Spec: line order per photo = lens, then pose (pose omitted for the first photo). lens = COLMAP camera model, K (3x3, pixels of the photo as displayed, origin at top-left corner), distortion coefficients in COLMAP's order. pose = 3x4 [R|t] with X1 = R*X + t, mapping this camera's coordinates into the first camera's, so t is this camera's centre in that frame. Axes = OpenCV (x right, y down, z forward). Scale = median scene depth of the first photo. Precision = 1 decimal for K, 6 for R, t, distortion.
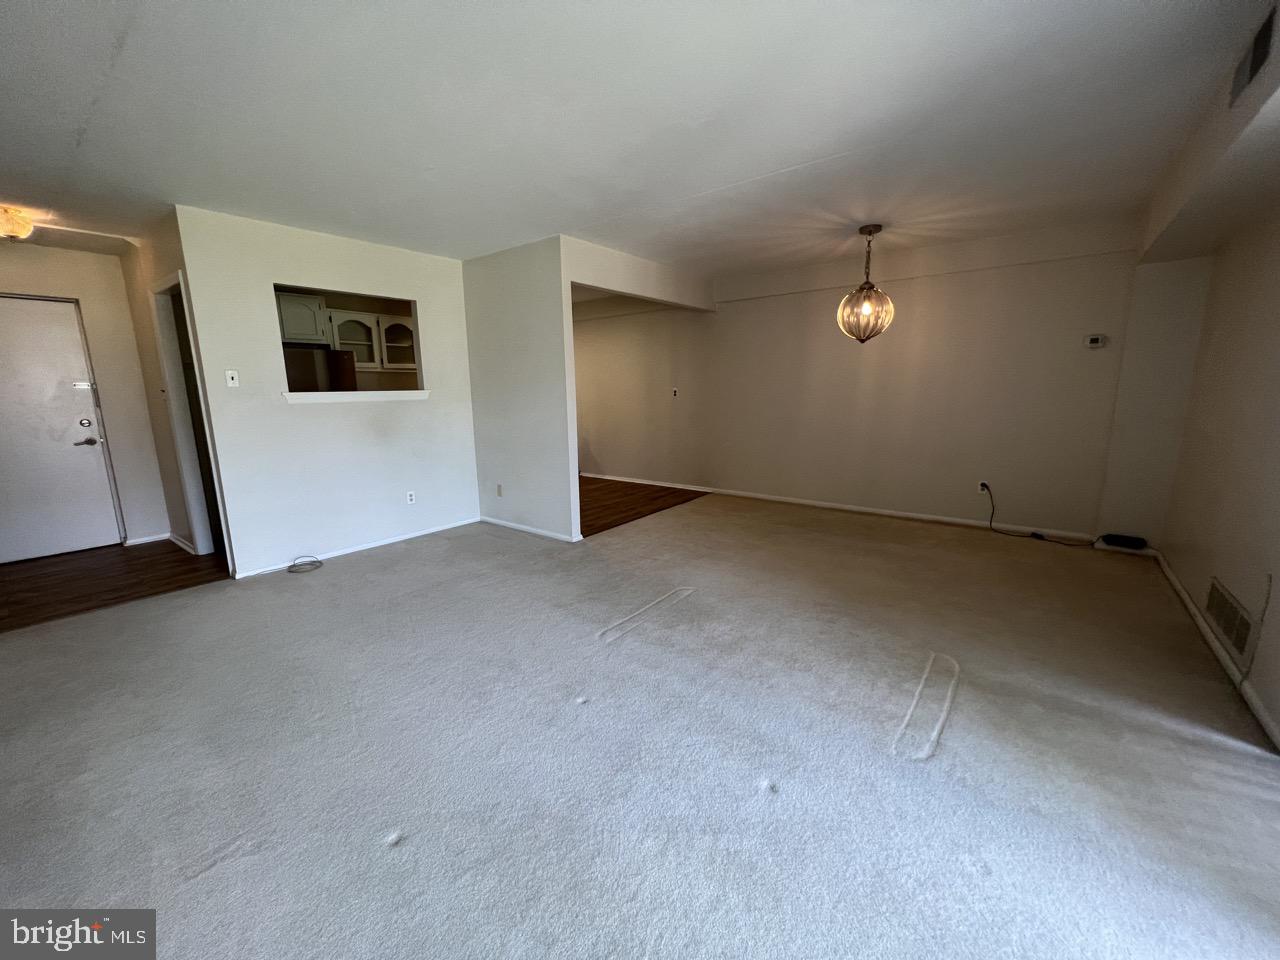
lens RADIAL K [[511.8, 0, 640.0], [0, 511.8, 480.0], [0, 0, 1]] dist [-0.001316, -0.000088]
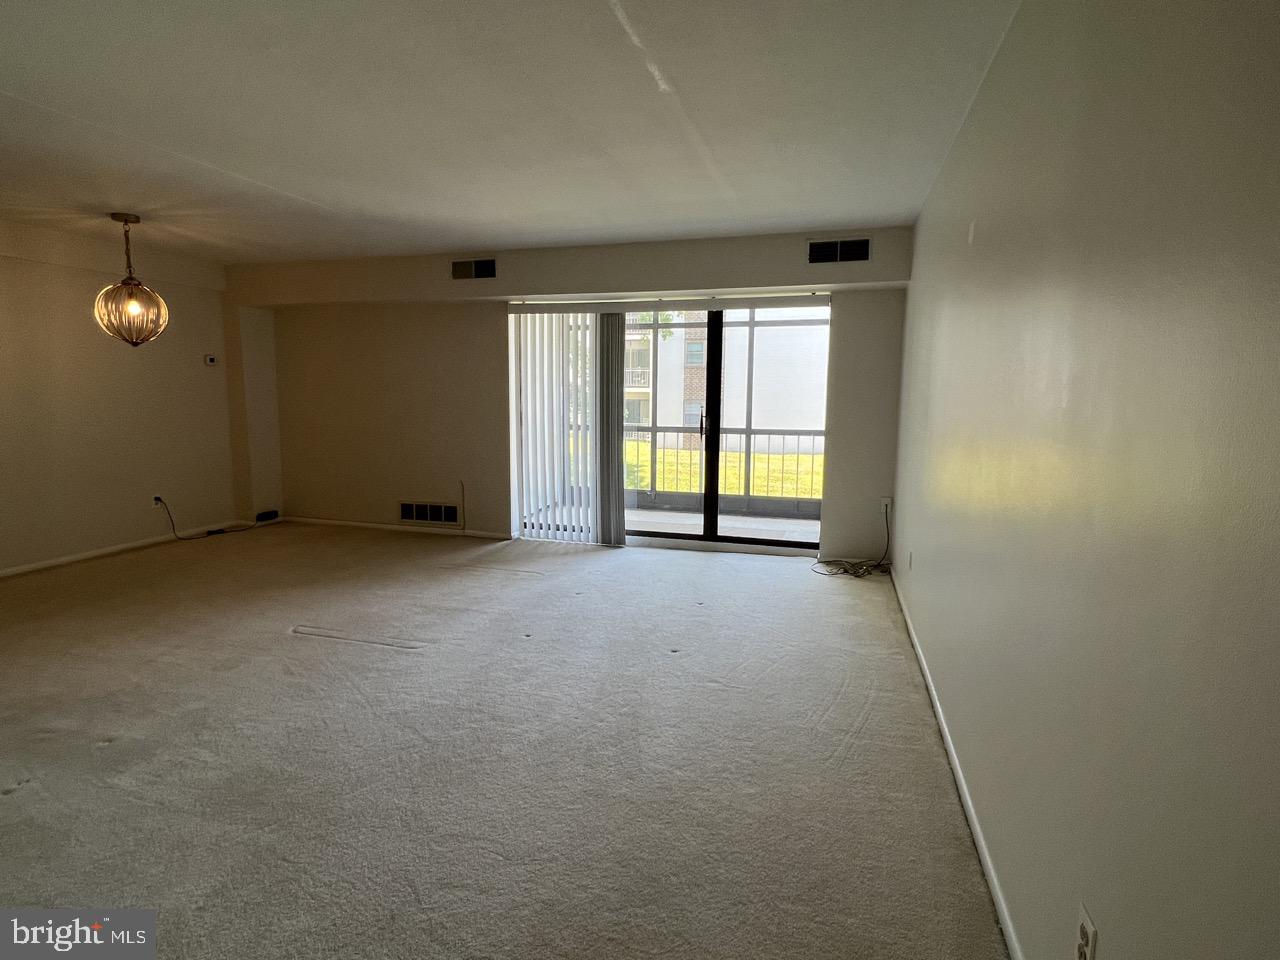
lens RADIAL K [[671.4, 0, 640.0], [0, 671.4, 480.0], [0, 0, 1]] dist [0.001268, -0.000934]
pose [[-0.358447, -0.107731, 0.927313, -0.962119], [0.162974, 0.970845, 0.175784, -0.114393], [-0.919215, 0.214137, -0.330439, 0.662178]]
